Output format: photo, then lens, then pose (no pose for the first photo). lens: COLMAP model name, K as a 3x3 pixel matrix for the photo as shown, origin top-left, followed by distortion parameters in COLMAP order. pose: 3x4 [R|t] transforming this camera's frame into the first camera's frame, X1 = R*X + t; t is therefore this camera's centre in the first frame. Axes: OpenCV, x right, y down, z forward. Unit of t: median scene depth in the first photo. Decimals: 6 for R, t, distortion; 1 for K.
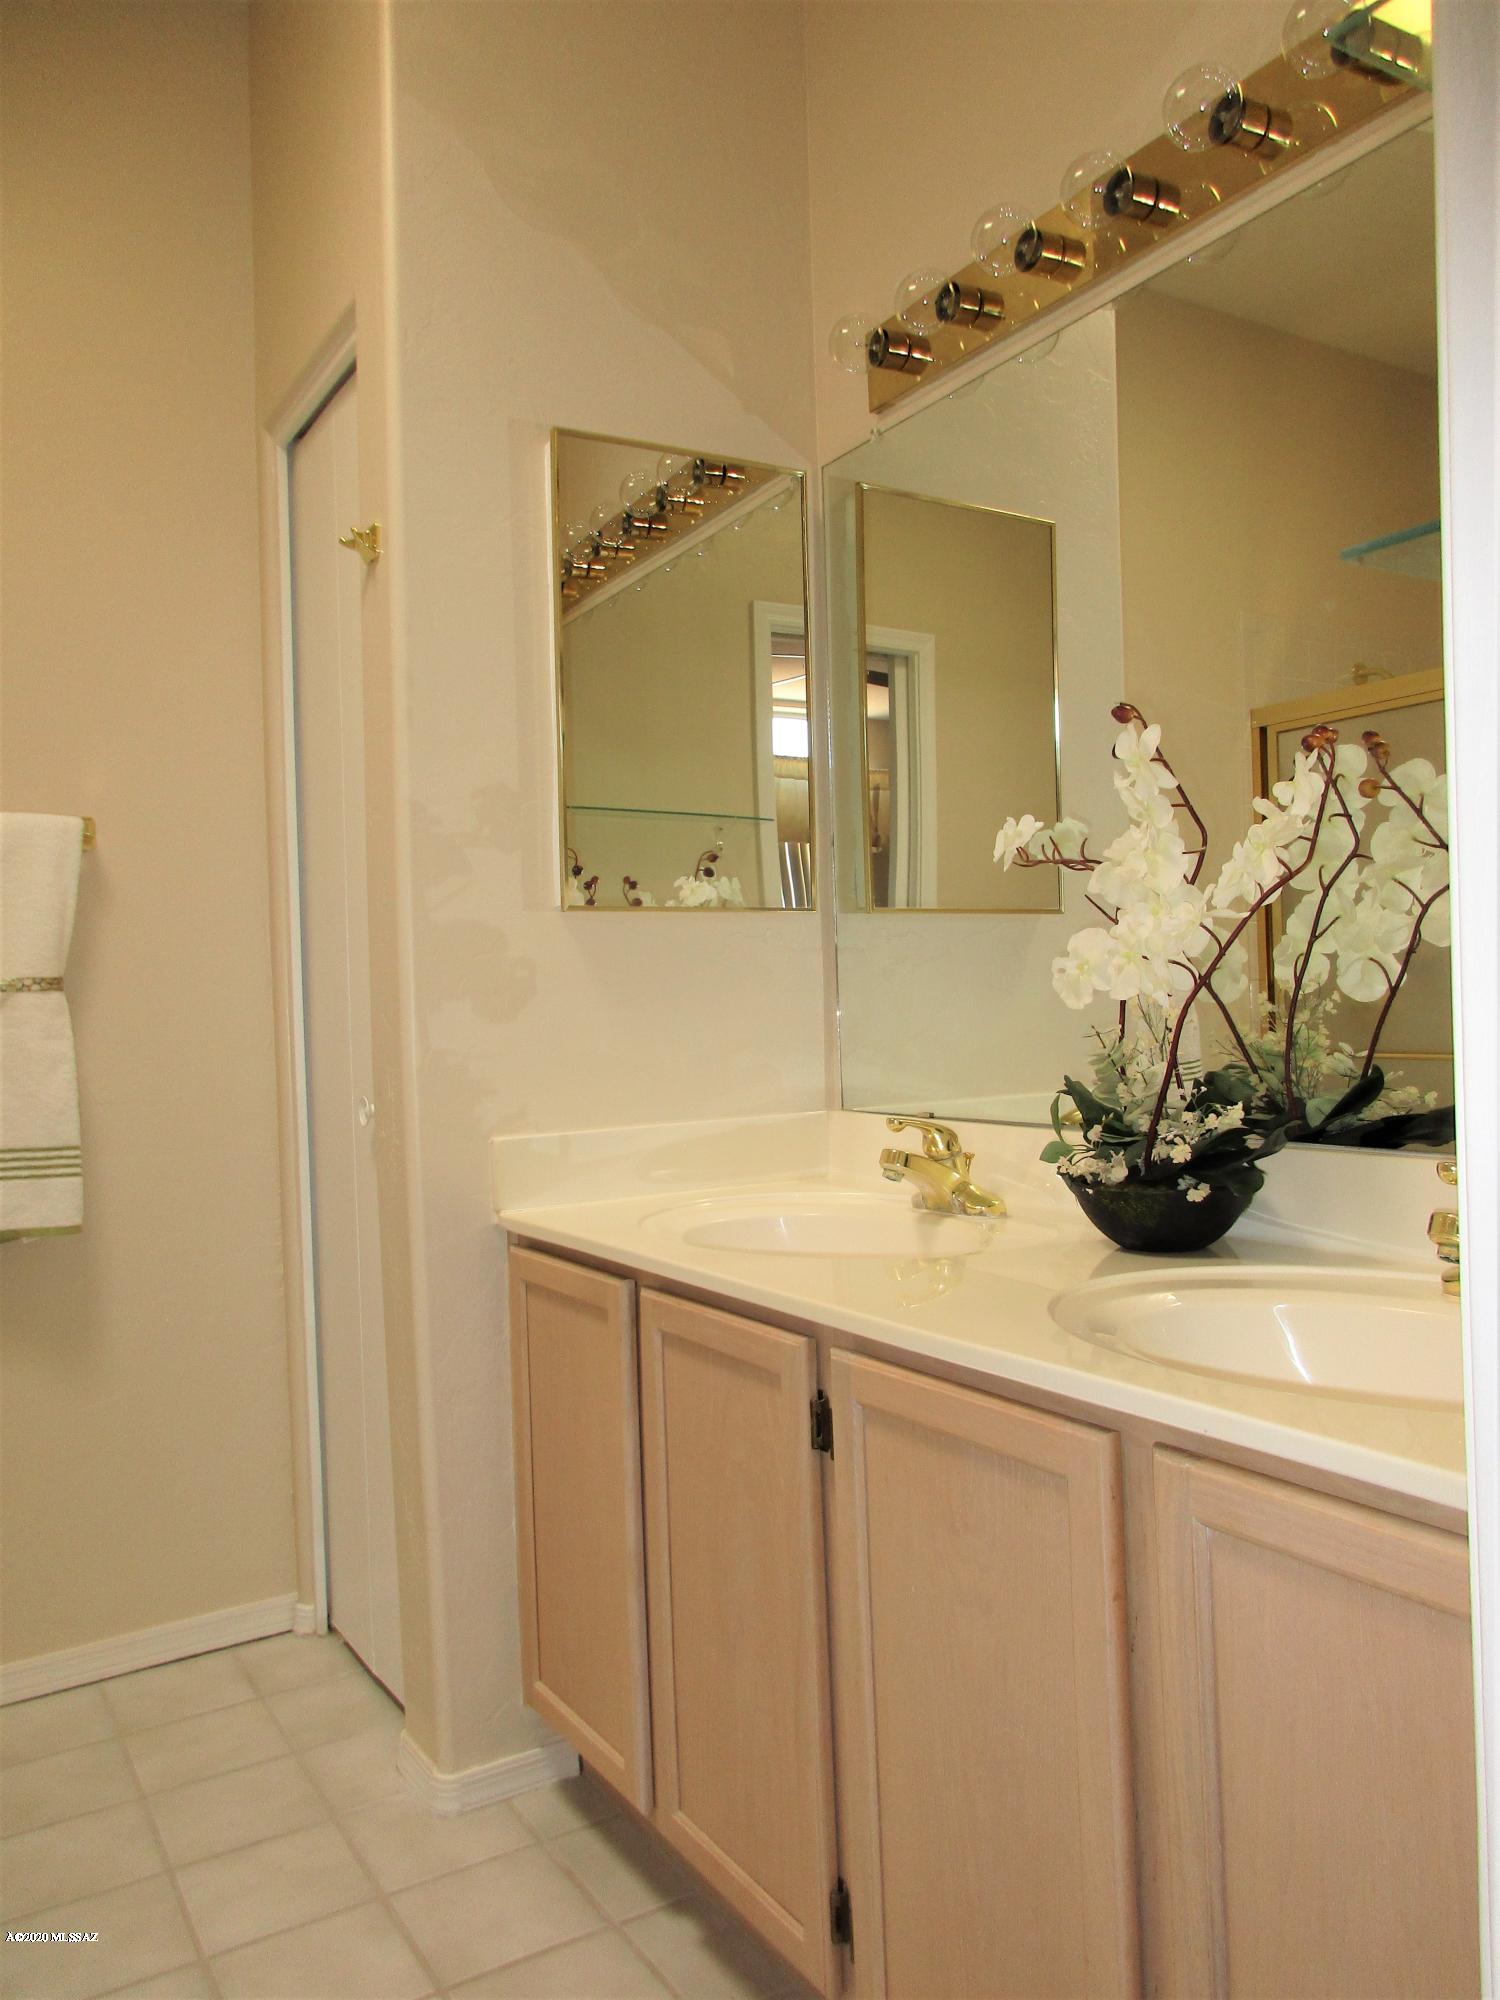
lens RADIAL K [[1505.8, 0, 748.4], [0, 1505.8, 995.2], [0, 0, 1]] dist [0.002705, 0.002646]
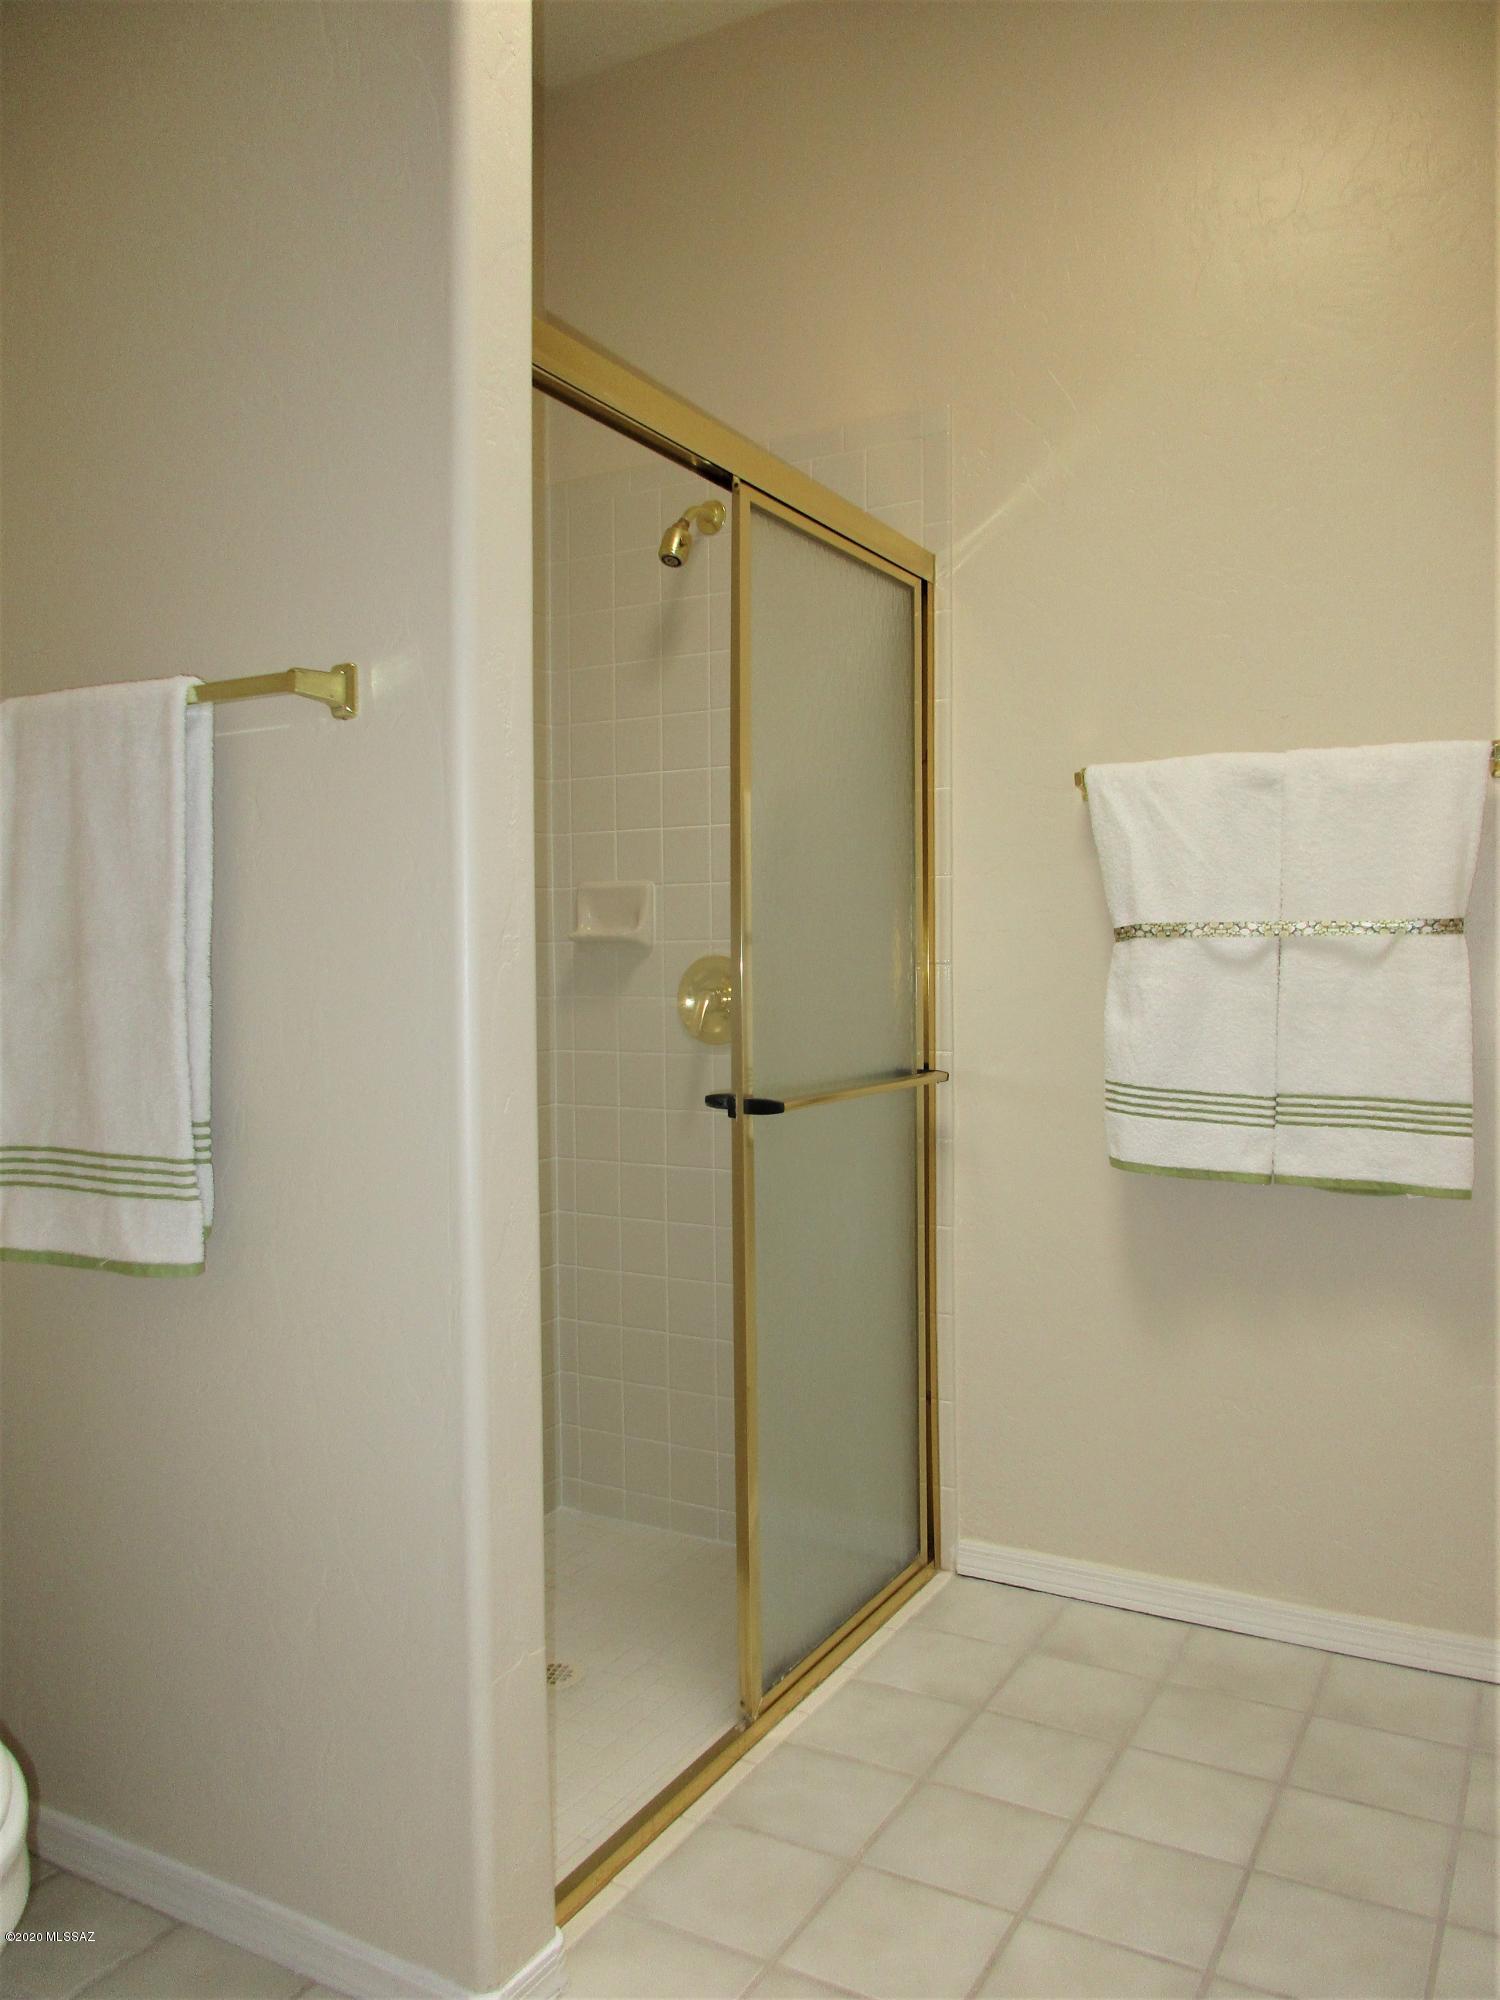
lens RADIAL K [[1505.8, 0, 748.9], [0, 1505.8, 1009.9], [0, 0, 1]] dist [0.002705, 0.002646]
pose [[0.480147, 0.057281, -0.875316, 0.141813], [-0.002852, 0.997962, 0.063742, -0.013601], [0.877183, -0.028110, 0.479332, 0.181008]]
